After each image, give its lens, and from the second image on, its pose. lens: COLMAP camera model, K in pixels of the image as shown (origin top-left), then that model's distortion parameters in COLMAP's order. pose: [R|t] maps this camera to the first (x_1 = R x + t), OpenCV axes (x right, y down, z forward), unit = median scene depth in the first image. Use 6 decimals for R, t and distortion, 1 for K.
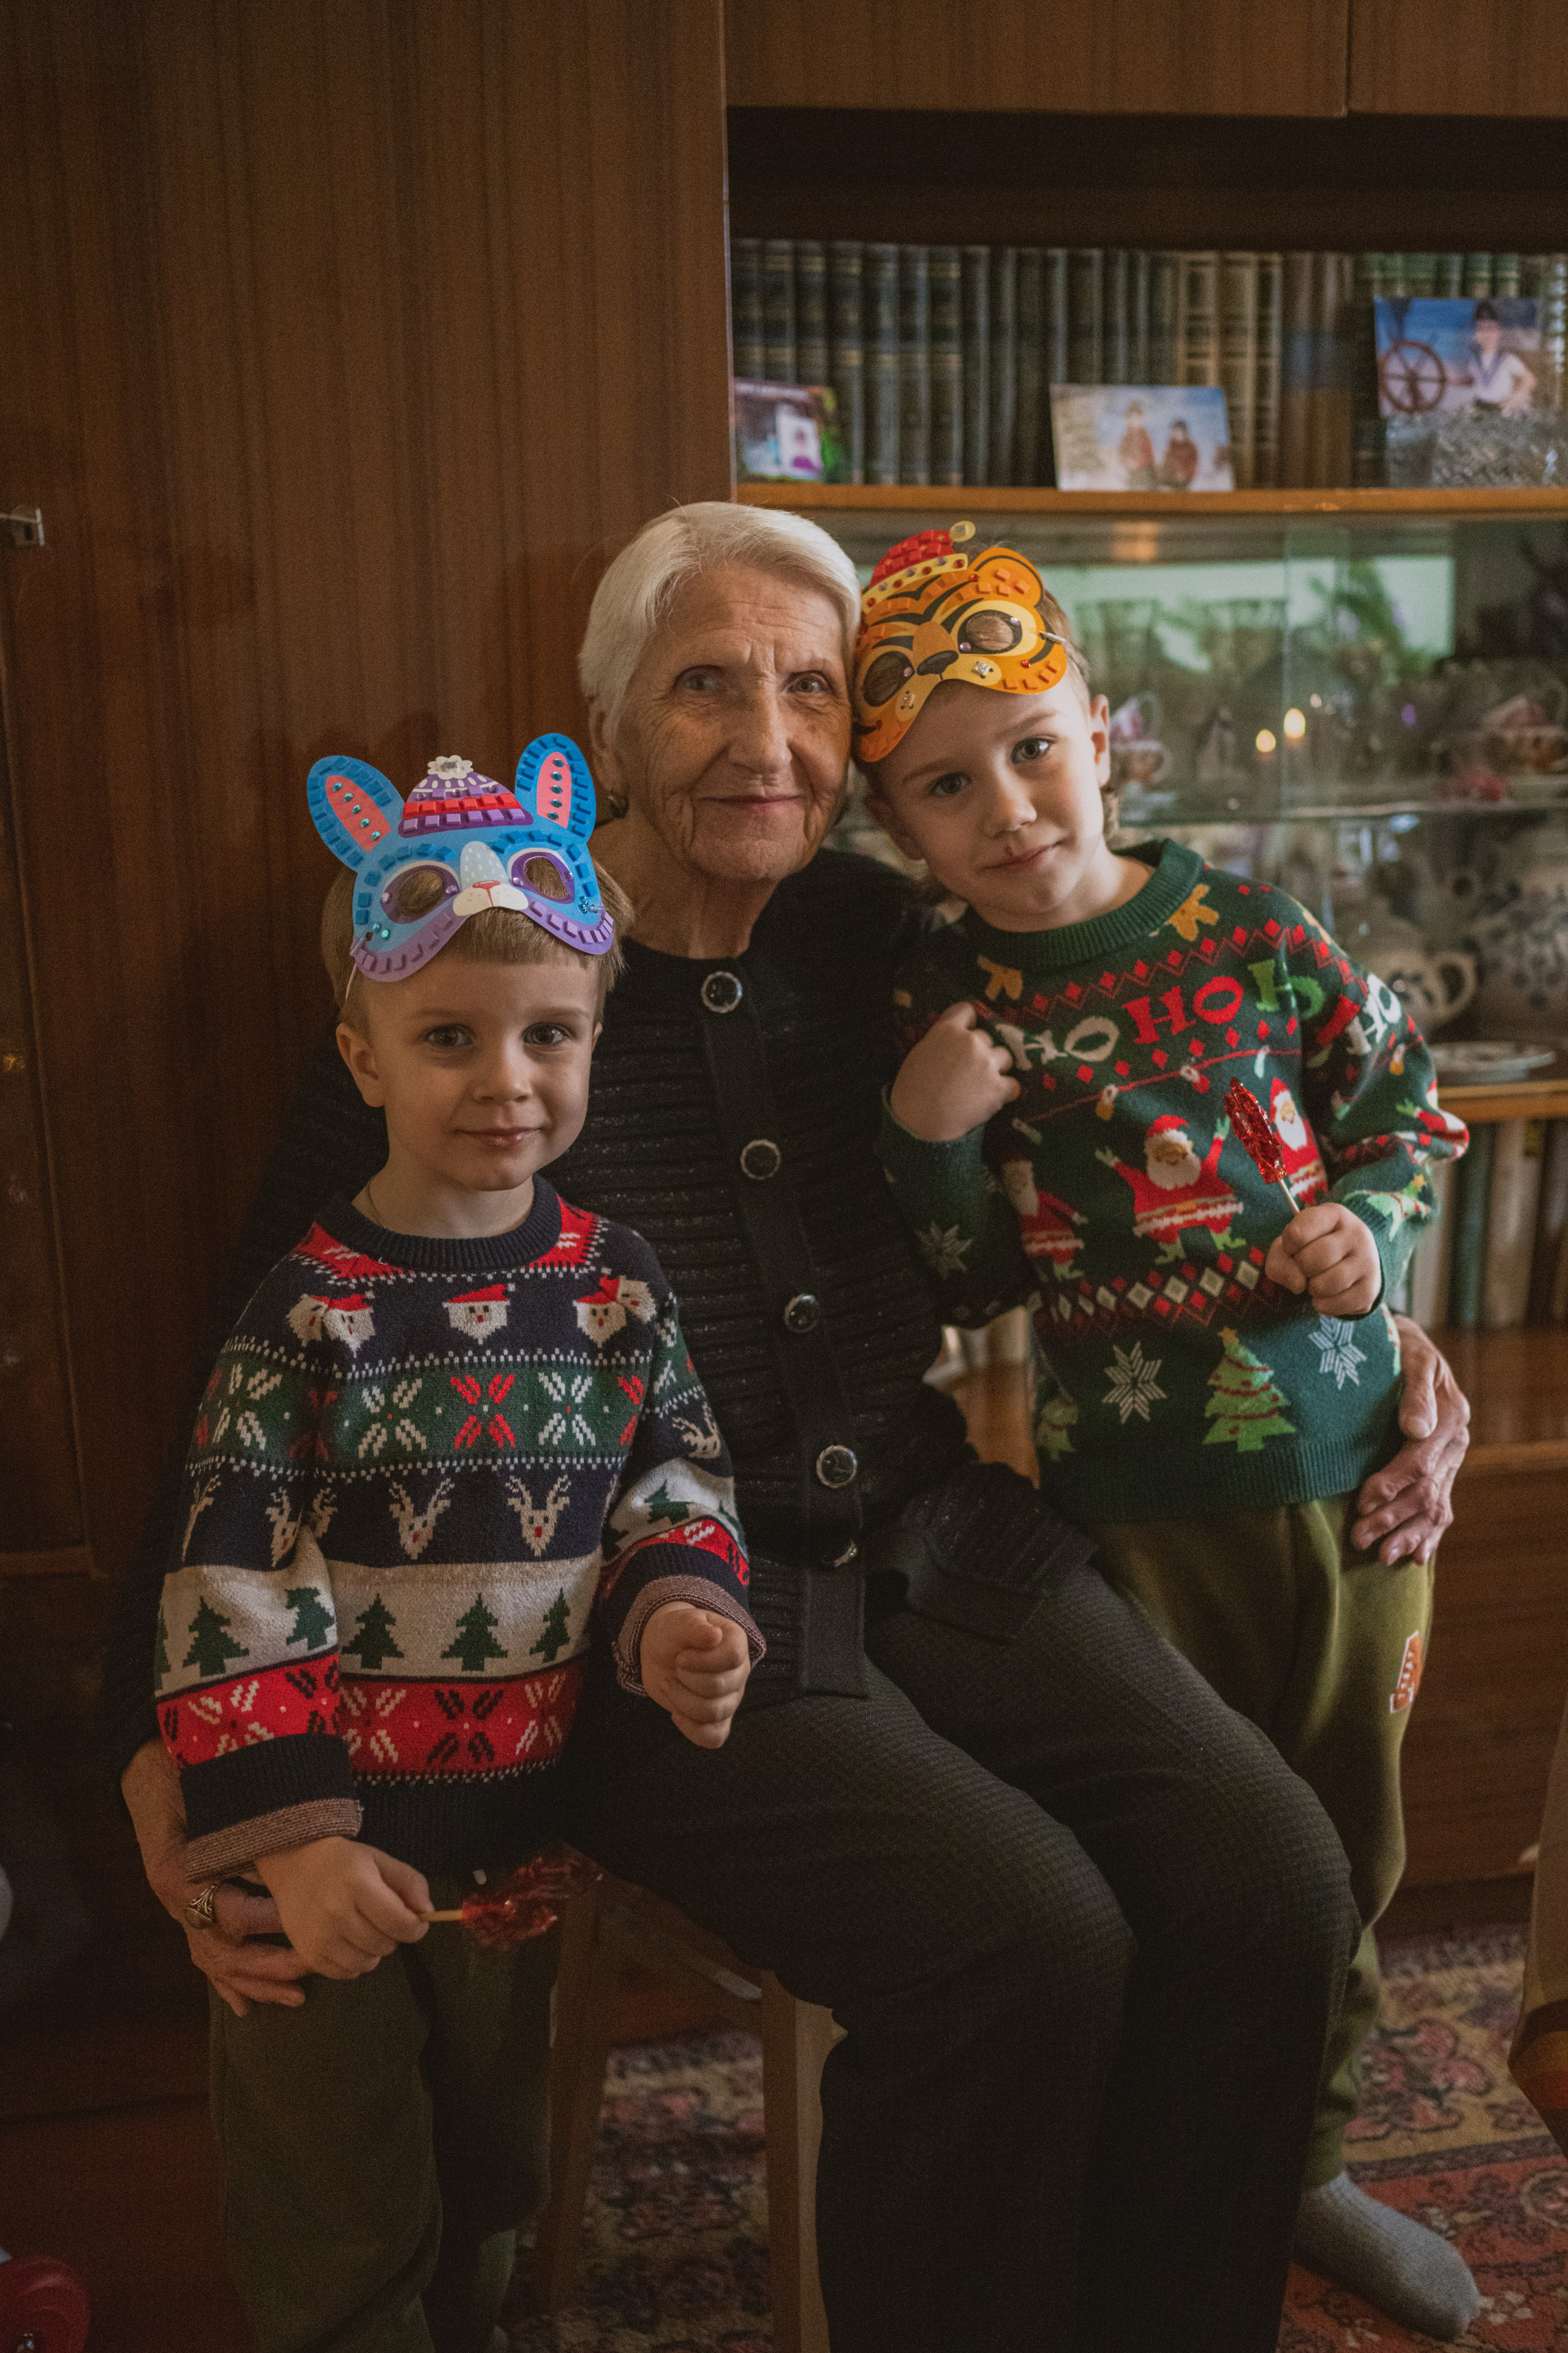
lens RADIAL K [[2189.9, 0, 772.1], [0, 2189.9, 1142.8], [0, 0, 1]] dist [0.016817, 0.005633]
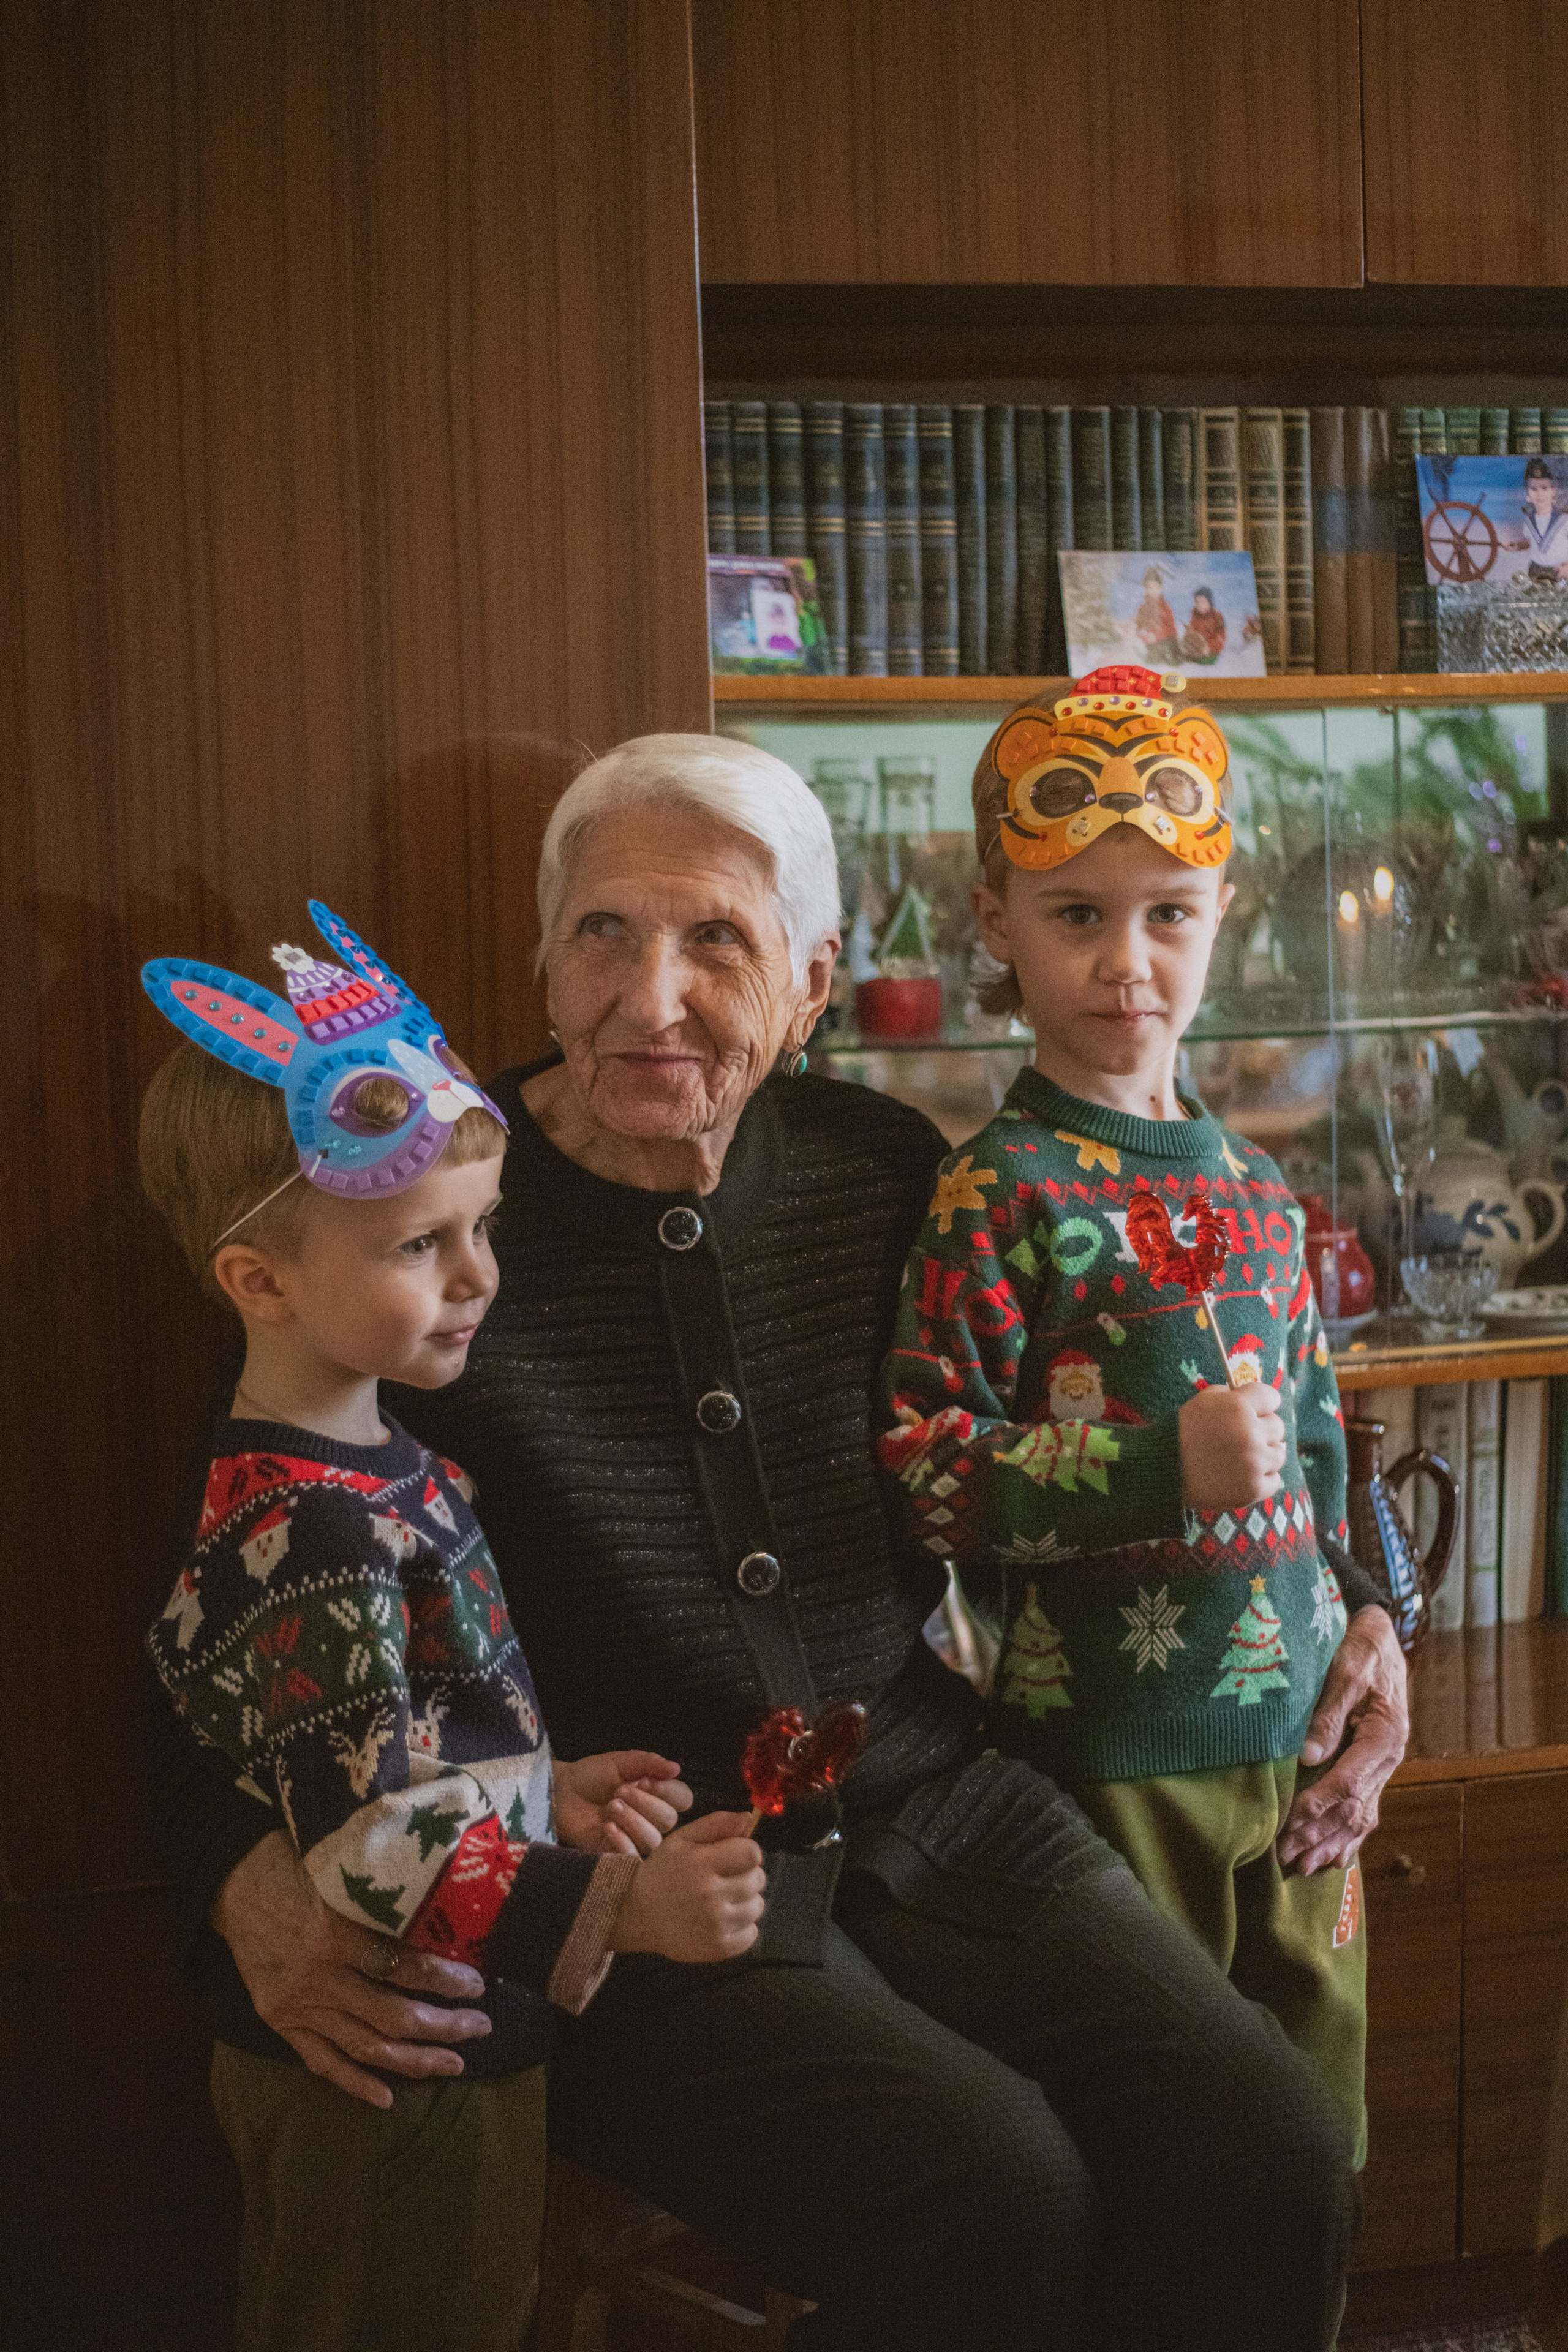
lens RADIAL K [[3249.1, 0, 783.0], [0, 3249.1, 1281.2], [0, 0, 1]] dist [-0.135218, -0.012461]
pose [[0.999592, -0.012686, 0.025580, -0.021385], [0.013743, 0.999042, -0.041556, 0.002818], [-0.025028, 0.041891, 0.998809, -0.289484]]
